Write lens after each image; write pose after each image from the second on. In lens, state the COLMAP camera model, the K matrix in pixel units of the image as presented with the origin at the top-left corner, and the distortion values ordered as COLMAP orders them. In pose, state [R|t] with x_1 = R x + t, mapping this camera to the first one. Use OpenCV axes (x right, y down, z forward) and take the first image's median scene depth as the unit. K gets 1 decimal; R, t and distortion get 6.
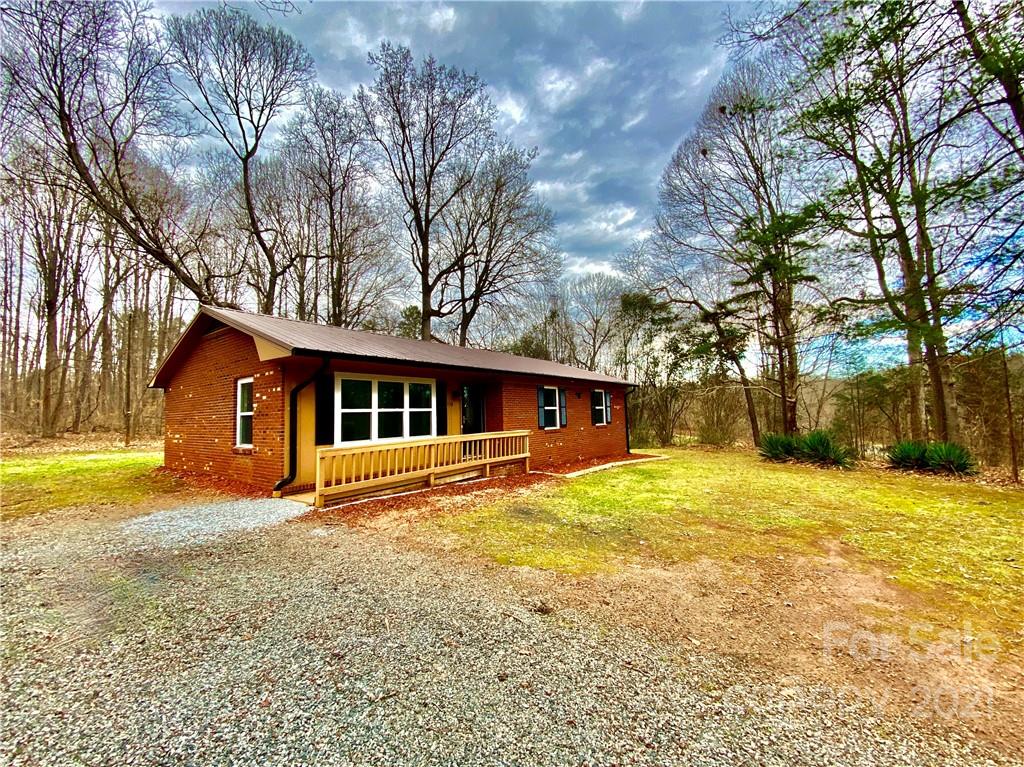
lens RADIAL K [[411.7, 0, 476.5], [0, 411.7, 383.0], [0, 0, 1]] dist [0.030968, -0.021968]
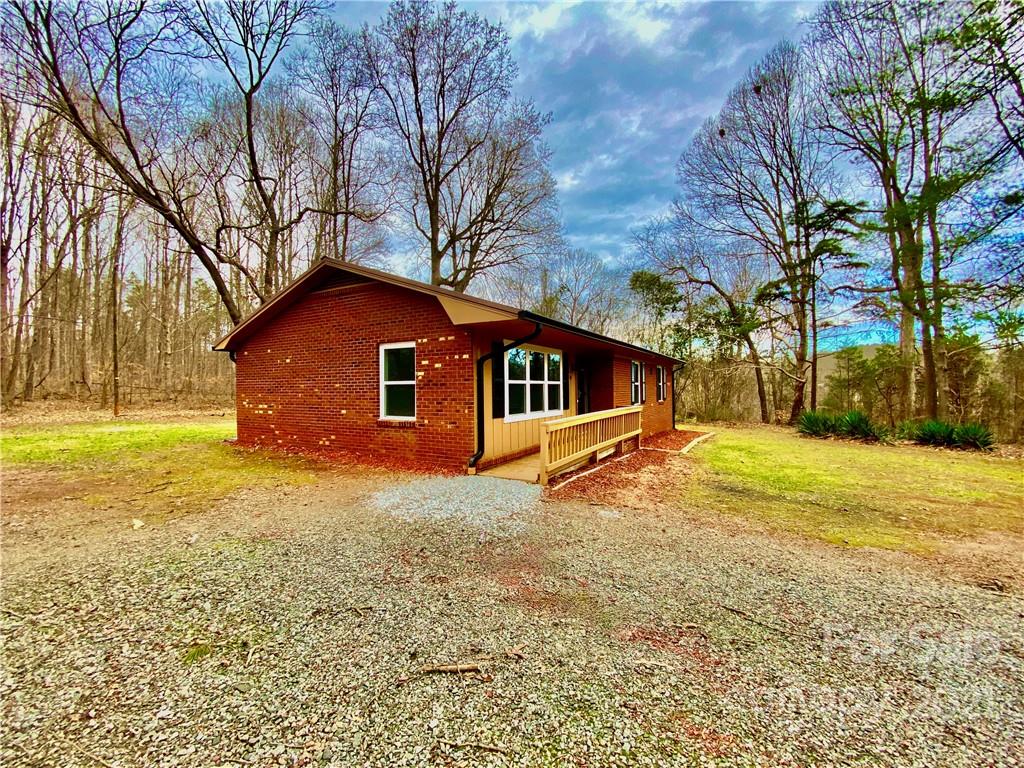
lens RADIAL K [[411.7, 0, 476.5], [0, 411.7, 383.5], [0, 0, 1]] dist [0.030968, -0.021968]
pose [[0.992921, 0.020633, 0.116971, -0.390267], [-0.027971, 0.997719, 0.061442, 0.012794], [-0.115437, -0.064279, 0.991233, 0.074394]]
